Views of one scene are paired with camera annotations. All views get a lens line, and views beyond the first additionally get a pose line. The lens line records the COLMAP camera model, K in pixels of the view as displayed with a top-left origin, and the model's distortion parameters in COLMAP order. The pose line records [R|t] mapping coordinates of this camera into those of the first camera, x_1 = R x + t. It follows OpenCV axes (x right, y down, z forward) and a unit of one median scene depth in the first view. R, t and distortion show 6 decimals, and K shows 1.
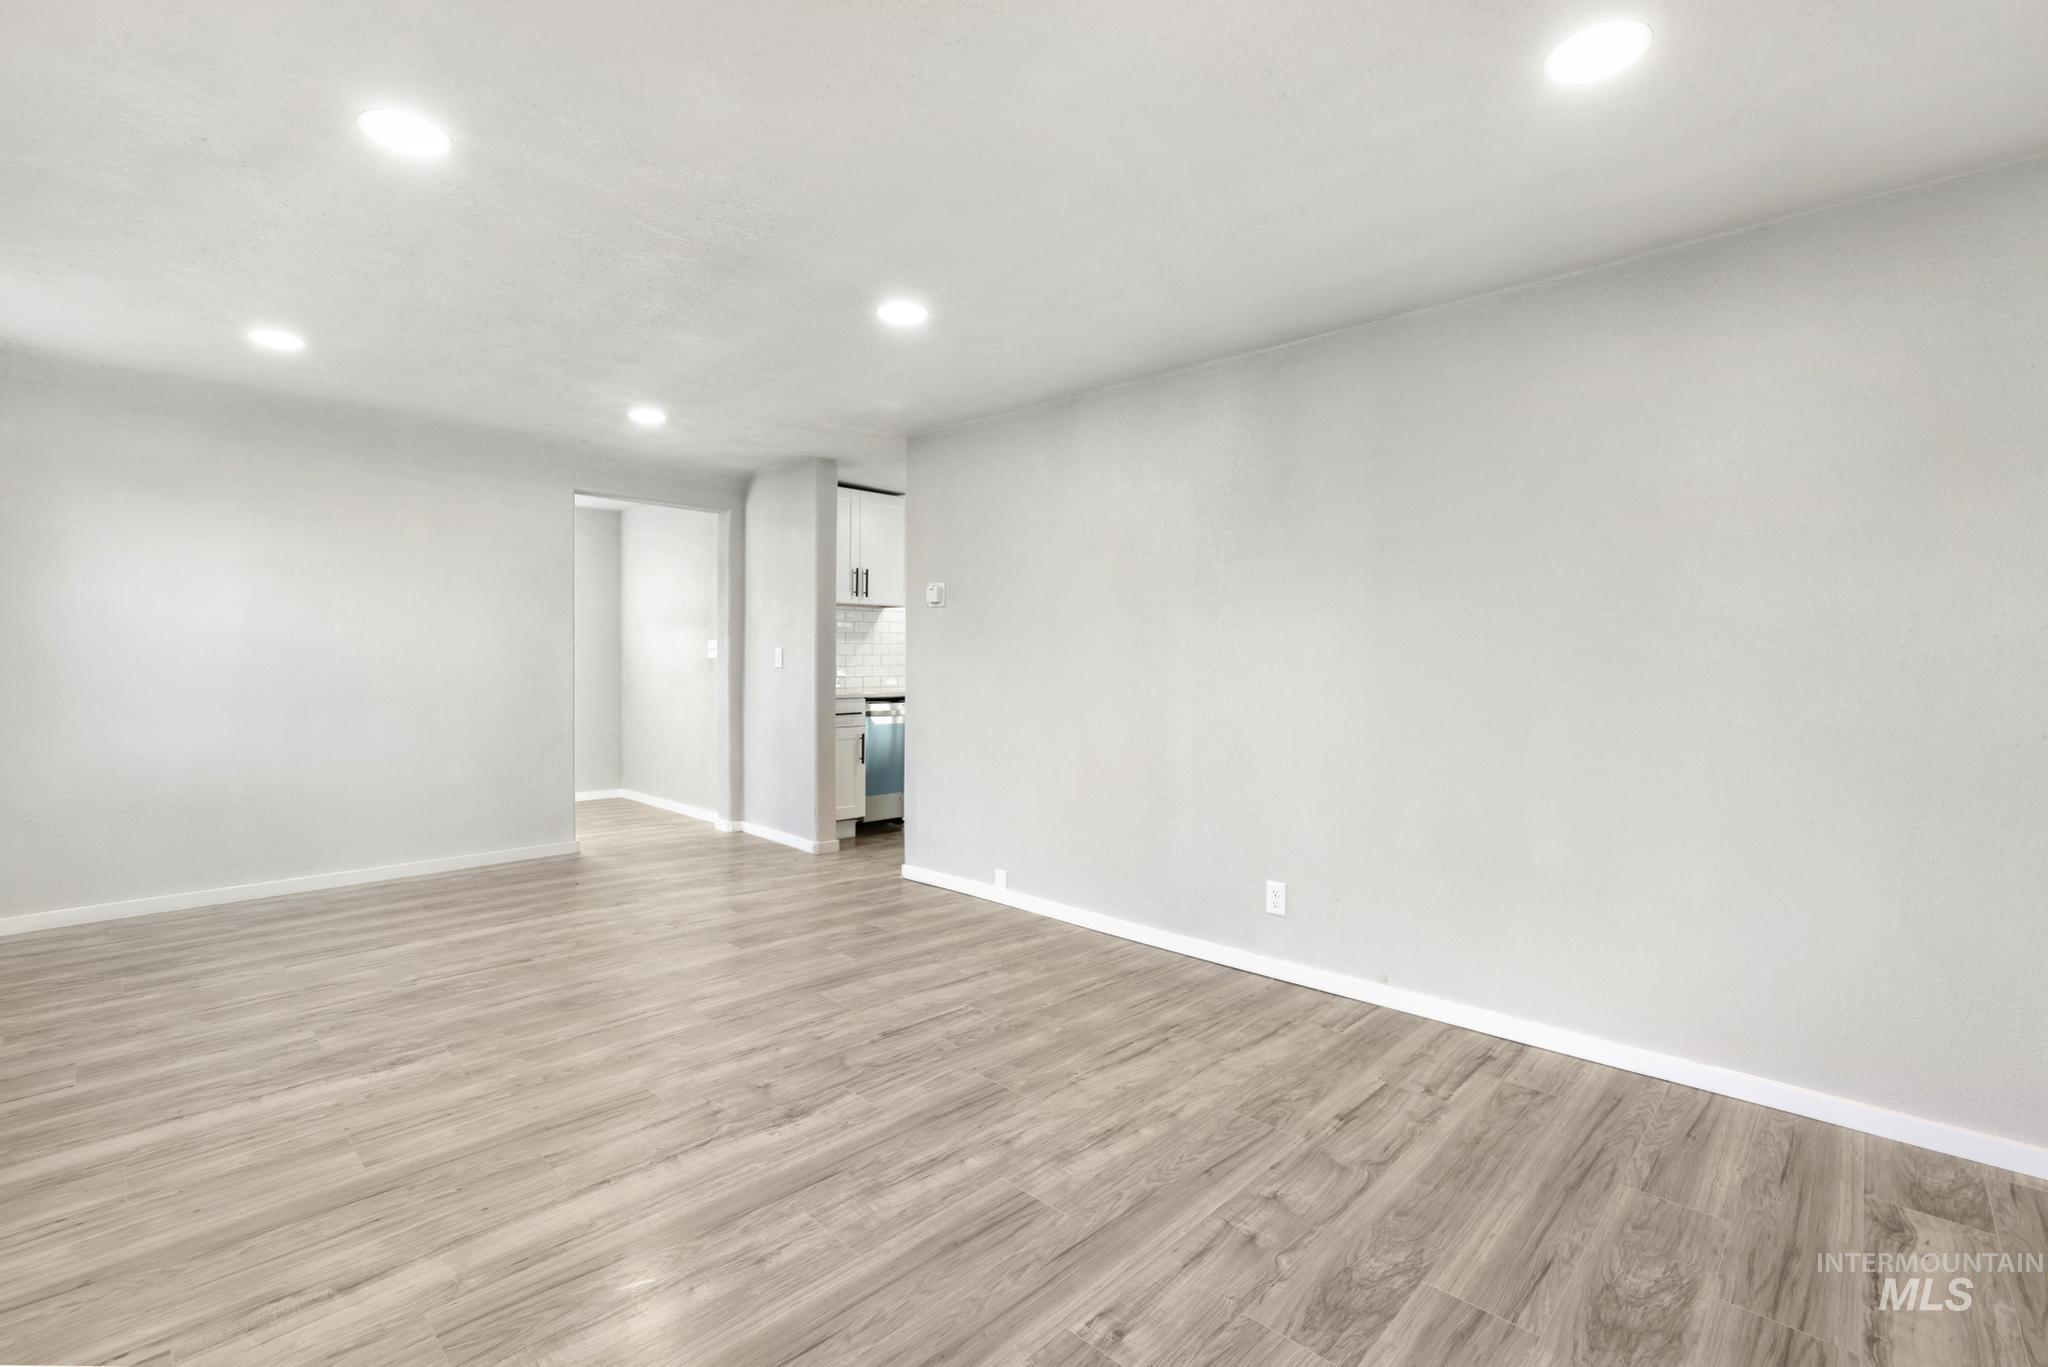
lens RADIAL K [[927.6, 0, 1011.9], [0, 927.6, 664.2], [0, 0, 1]] dist [-0.040383, 0.018806]
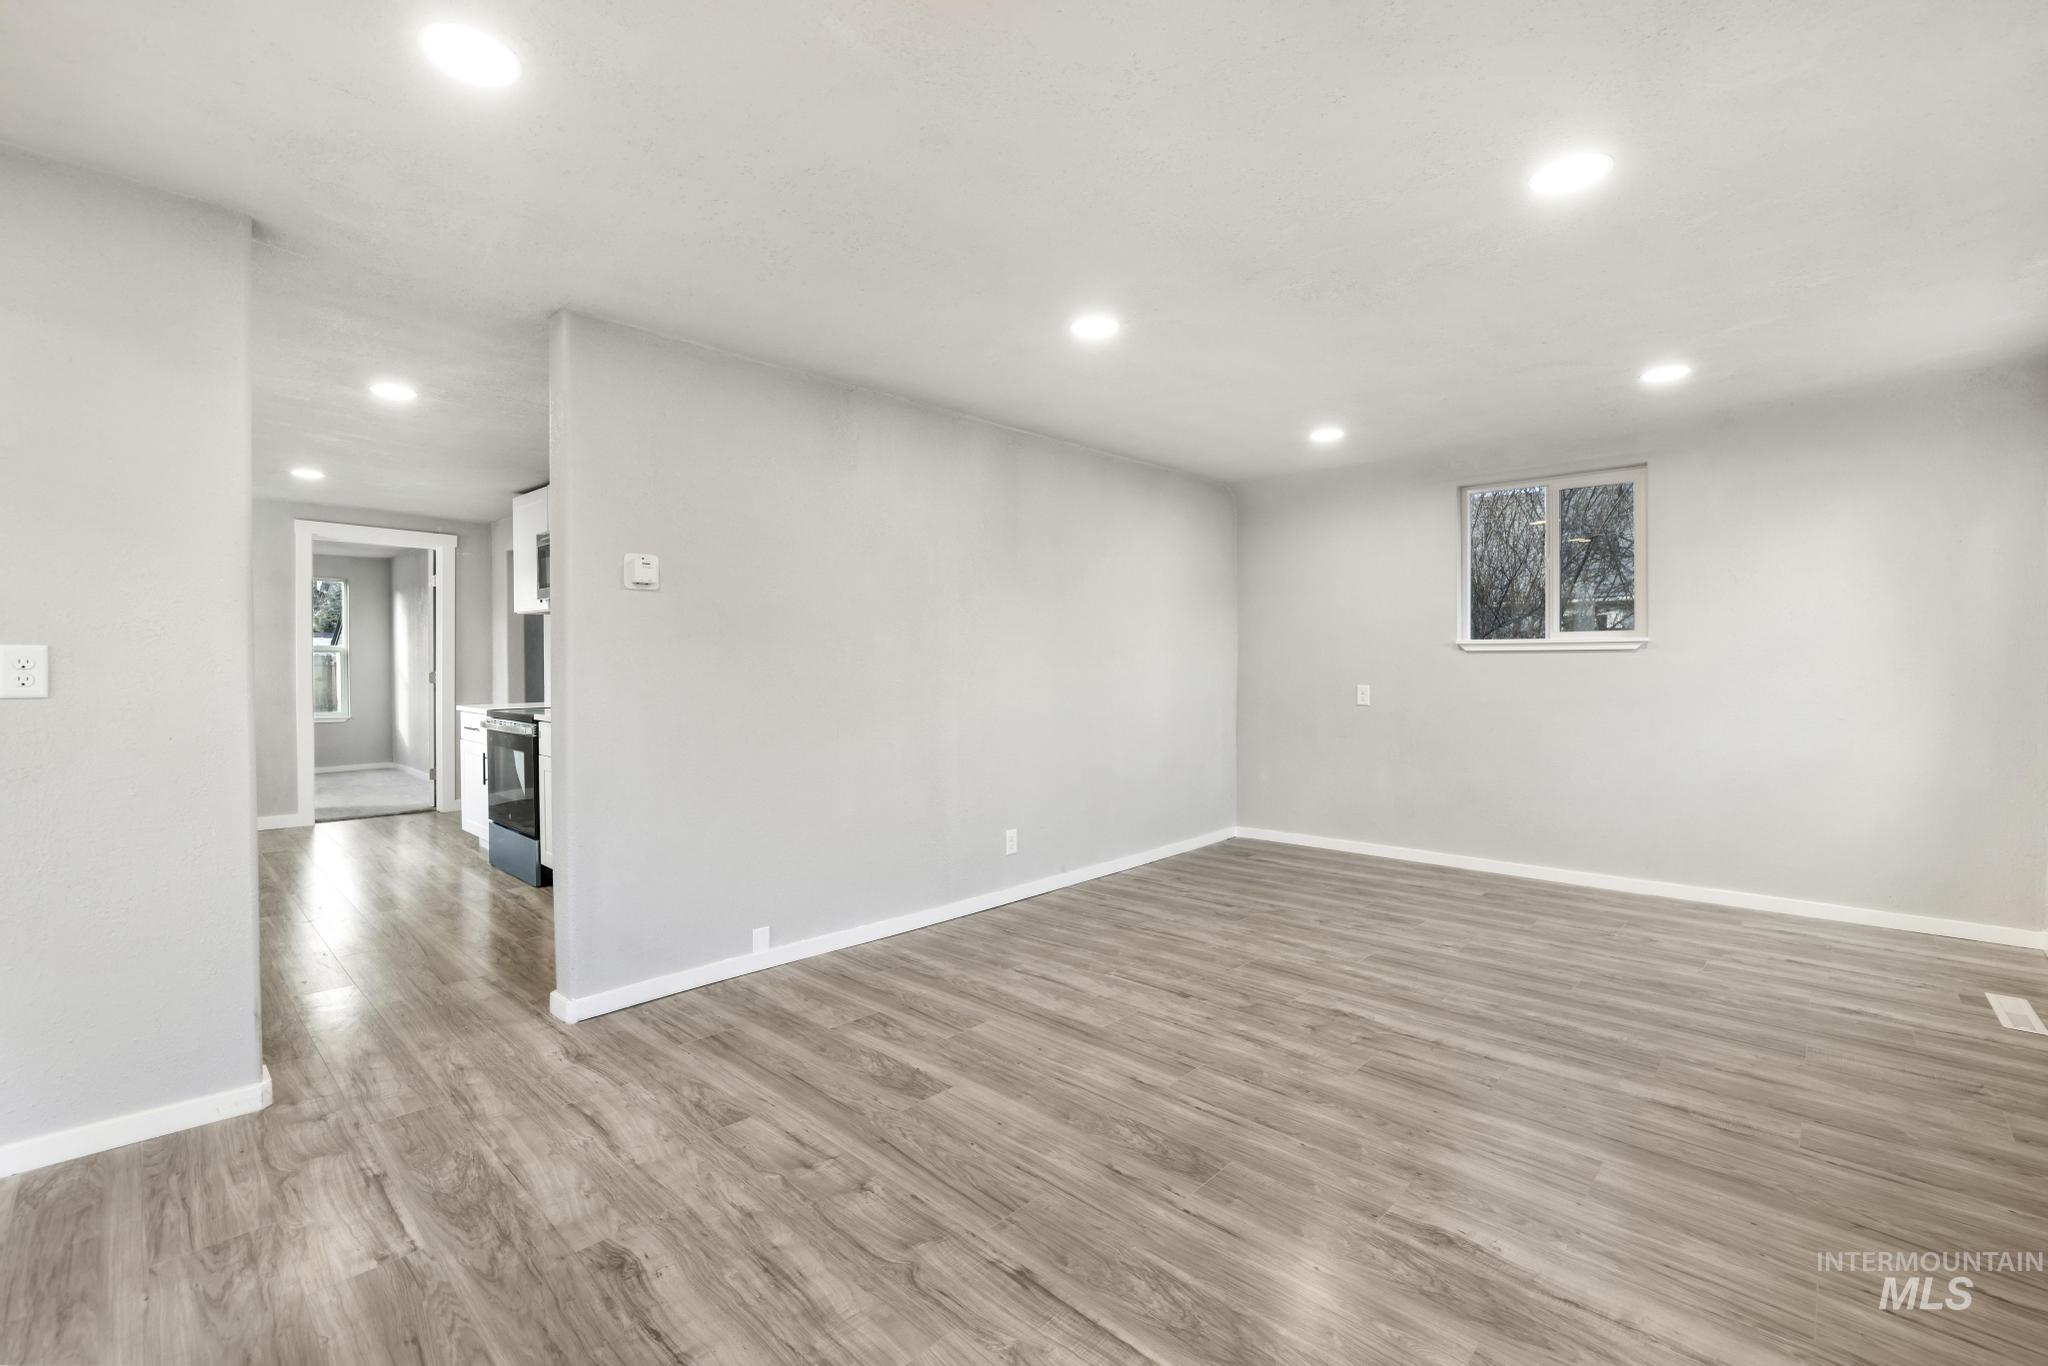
lens RADIAL K [[927.6, 0, 1011.9], [0, 927.6, 663.7], [0, 0, 1]] dist [-0.040383, 0.018806]
pose [[-0.039064, -0.007005, 0.999212, -1.292150], [0.004262, 0.999965, 0.007177, -0.018493], [-0.999228, 0.004539, -0.039033, 1.286192]]
